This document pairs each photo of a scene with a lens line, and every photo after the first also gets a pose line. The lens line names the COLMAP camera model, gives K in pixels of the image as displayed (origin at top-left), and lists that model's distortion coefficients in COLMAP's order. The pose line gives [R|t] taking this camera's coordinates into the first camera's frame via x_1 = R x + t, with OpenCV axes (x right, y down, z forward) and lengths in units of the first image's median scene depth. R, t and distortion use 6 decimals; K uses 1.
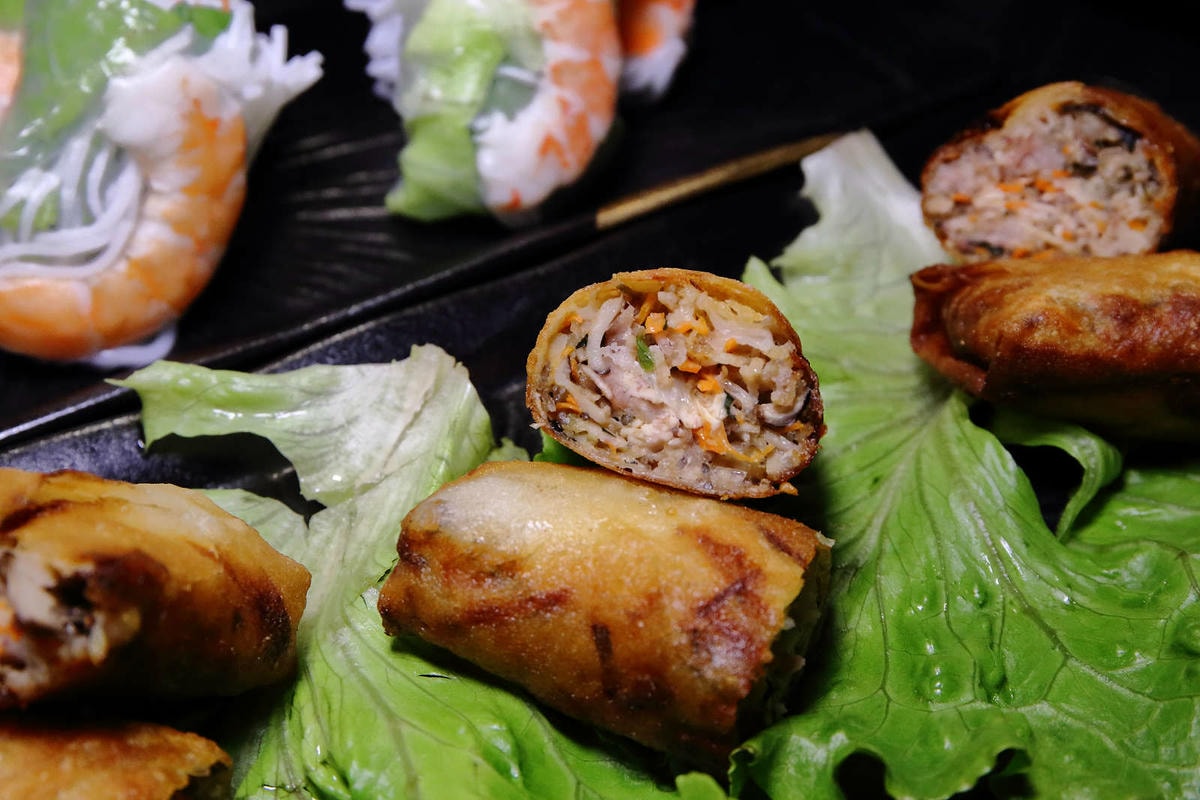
lens RADIAL K [[2161.2, 0, 605.9], [0, 2161.2, 395.3], [0, 0, 1]] dist [0.027046, 0.000000]
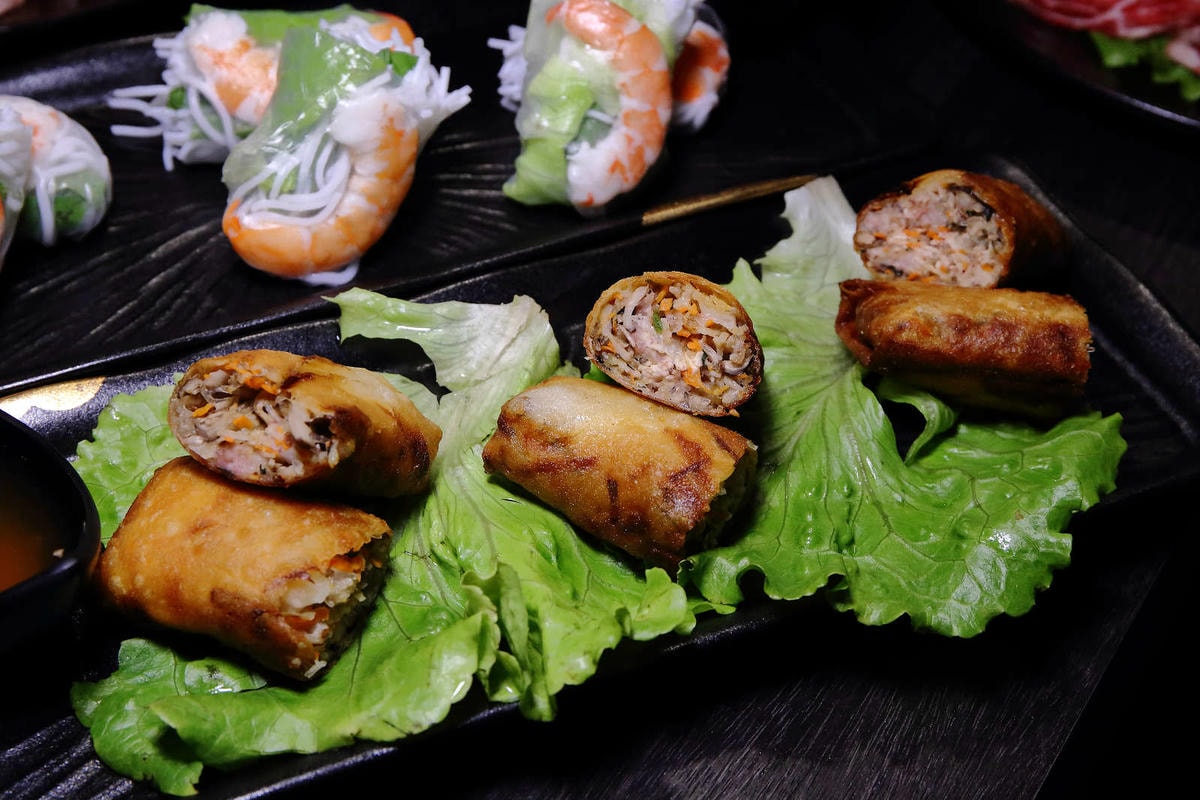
lens RADIAL K [[2161.2, 0, 596.1], [0, 2161.2, 395.5], [0, 0, 1]] dist [0.027046, 0.000000]
pose [[0.993626, 0.110447, -0.022541, 0.013253], [-0.109197, 0.992727, 0.050694, -0.038767], [0.027976, -0.047909, 0.998460, -0.601522]]
